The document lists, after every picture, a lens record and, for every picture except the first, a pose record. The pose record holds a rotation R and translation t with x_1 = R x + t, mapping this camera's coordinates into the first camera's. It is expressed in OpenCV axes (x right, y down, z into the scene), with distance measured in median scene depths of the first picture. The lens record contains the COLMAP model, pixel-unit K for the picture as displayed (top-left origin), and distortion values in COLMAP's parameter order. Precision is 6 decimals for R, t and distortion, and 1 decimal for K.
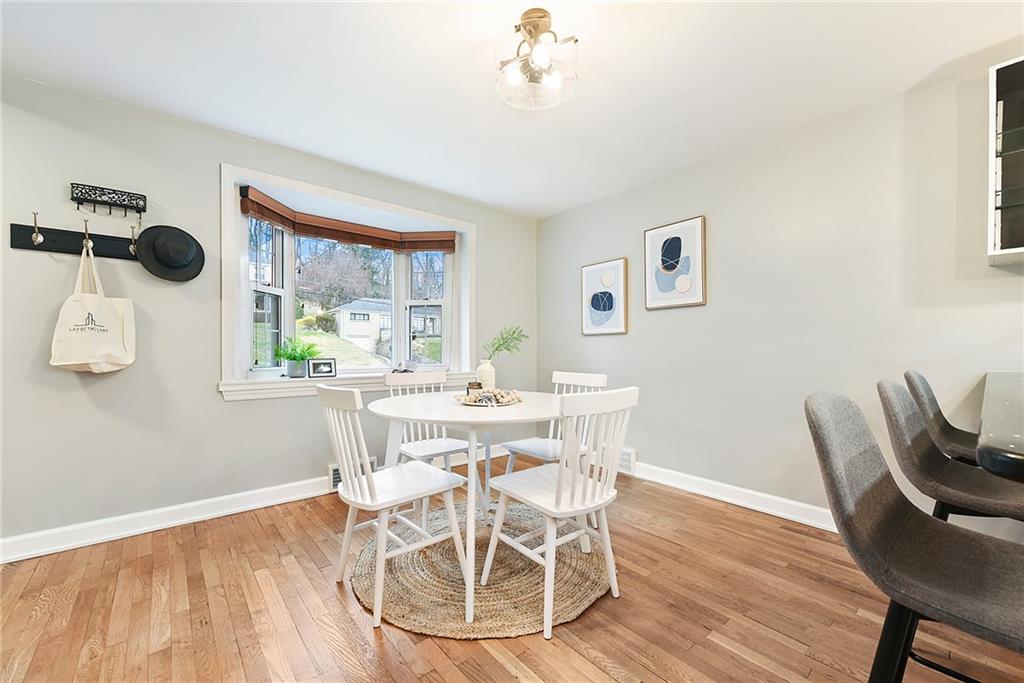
lens RADIAL K [[411.9, 0, 506.2], [0, 411.9, 346.6], [0, 0, 1]] dist [-0.001197, -0.000117]
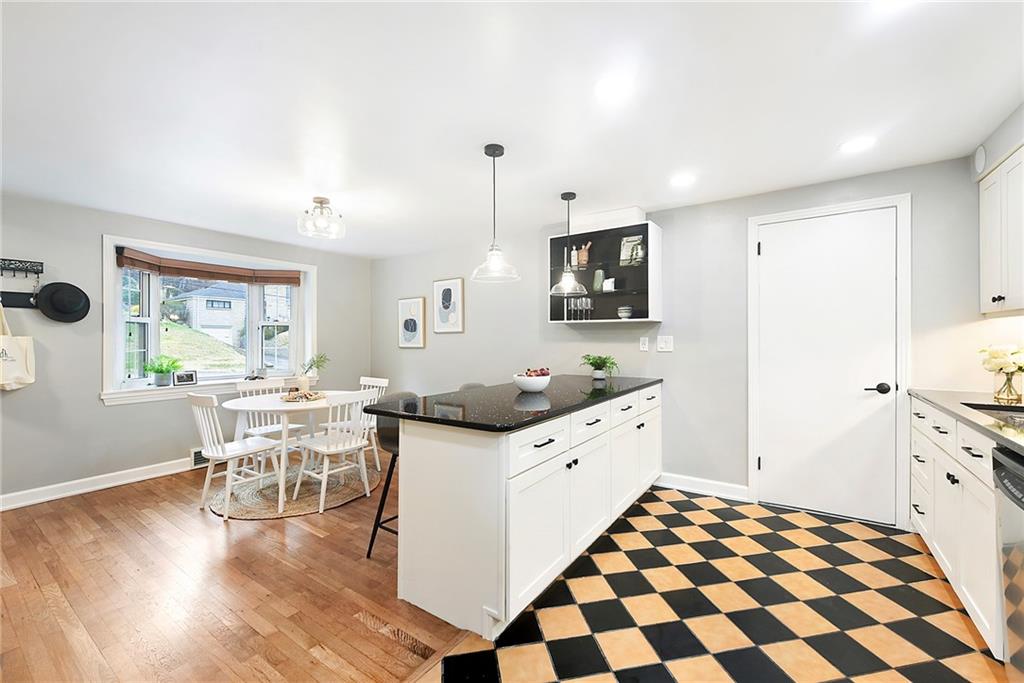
lens RADIAL K [[418.0, 0, 510.5], [0, 418.0, 332.2], [0, 0, 1]] dist [-0.001573, -0.000261]
pose [[0.964238, 0.000738, 0.265036, 0.260959], [0.002729, 0.999915, -0.012712, -0.093889], [-0.265023, 0.012980, 0.964155, -0.719484]]
